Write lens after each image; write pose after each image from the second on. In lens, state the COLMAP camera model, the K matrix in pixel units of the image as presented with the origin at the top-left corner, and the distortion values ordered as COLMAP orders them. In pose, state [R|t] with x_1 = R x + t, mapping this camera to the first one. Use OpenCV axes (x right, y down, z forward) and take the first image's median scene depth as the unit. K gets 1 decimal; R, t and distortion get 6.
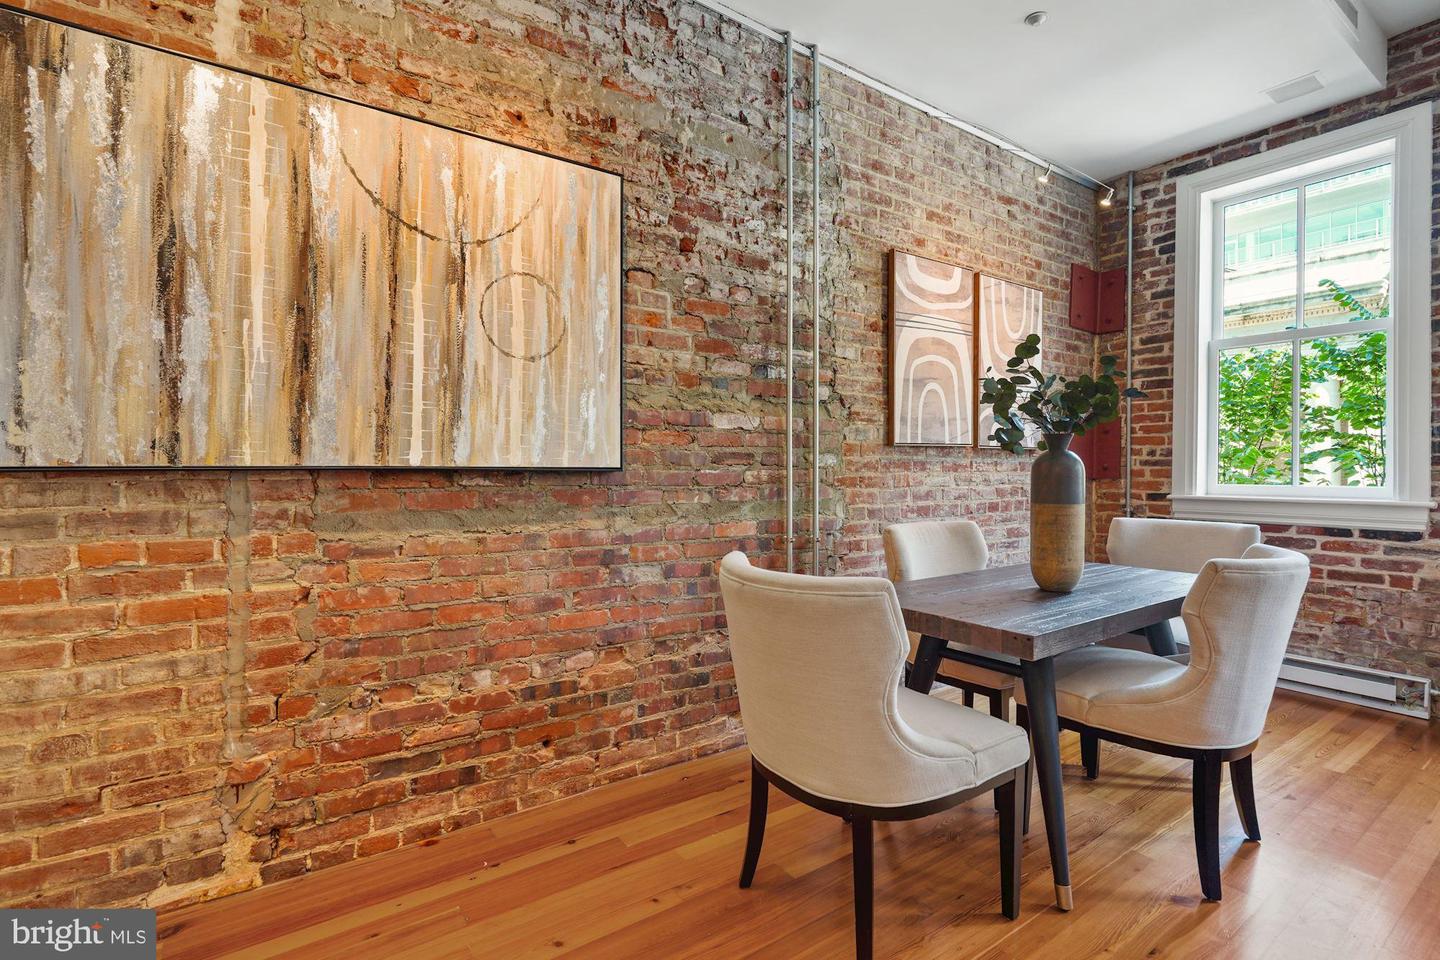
lens RADIAL K [[667.5, 0, 714.2], [0, 667.5, 472.6], [0, 0, 1]] dist [-0.000364, 0.000565]
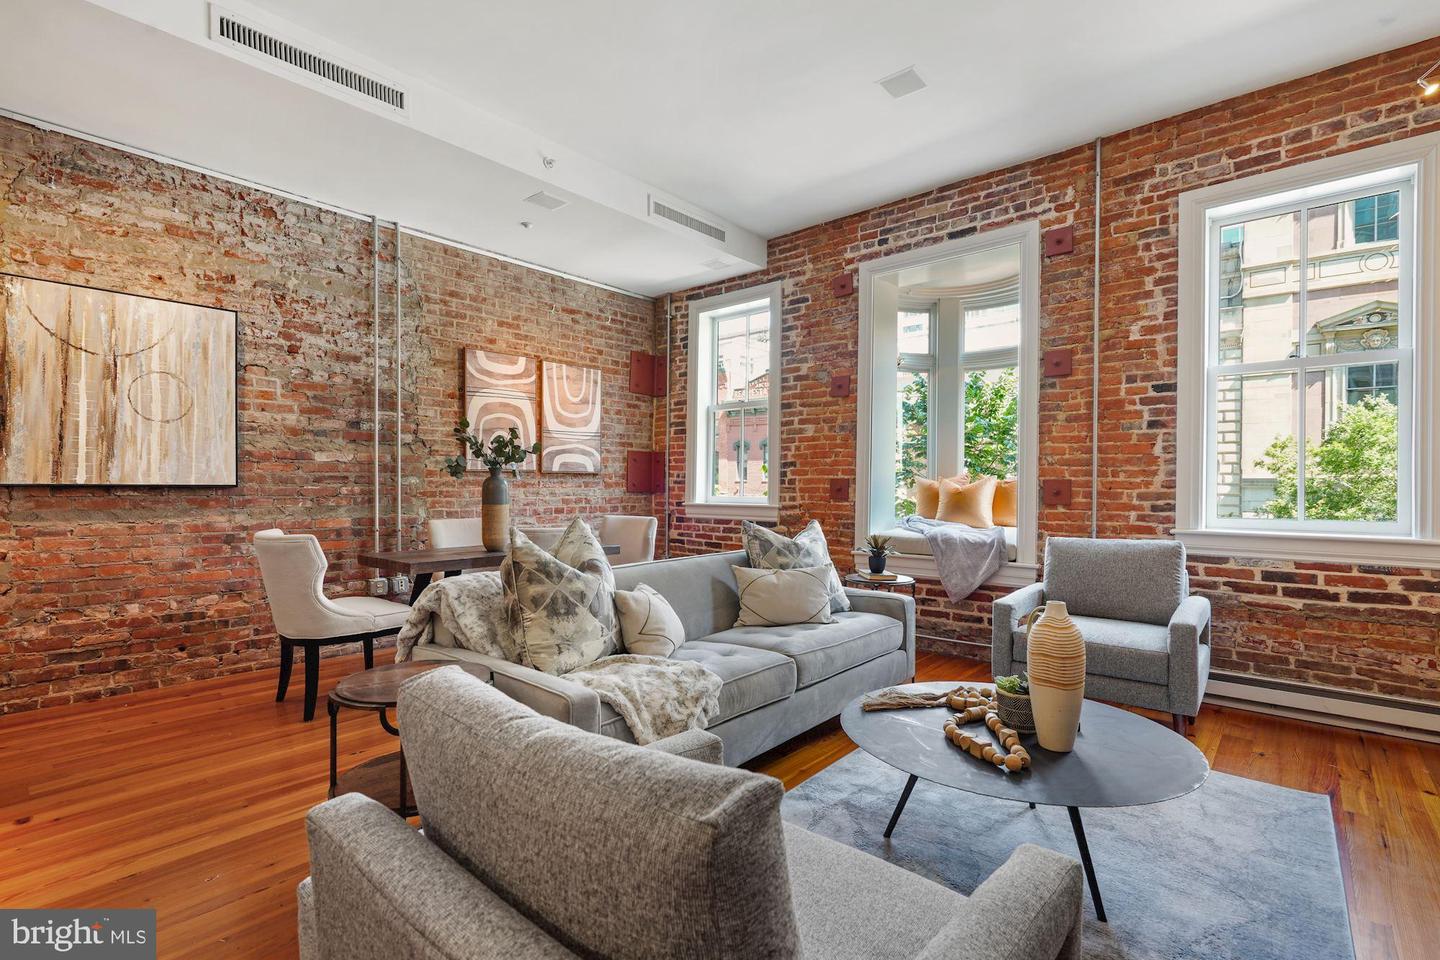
lens RADIAL K [[664.1, 0, 709.4], [0, 664.1, 489.1], [0, 0, 1]] dist [-0.001569, 0.000146]
pose [[0.972418, 0.000751, 0.233243, 0.532563], [-0.000993, 0.999999, 0.000922, 0.000157], [-0.233242, -0.001128, 0.972418, -0.764366]]
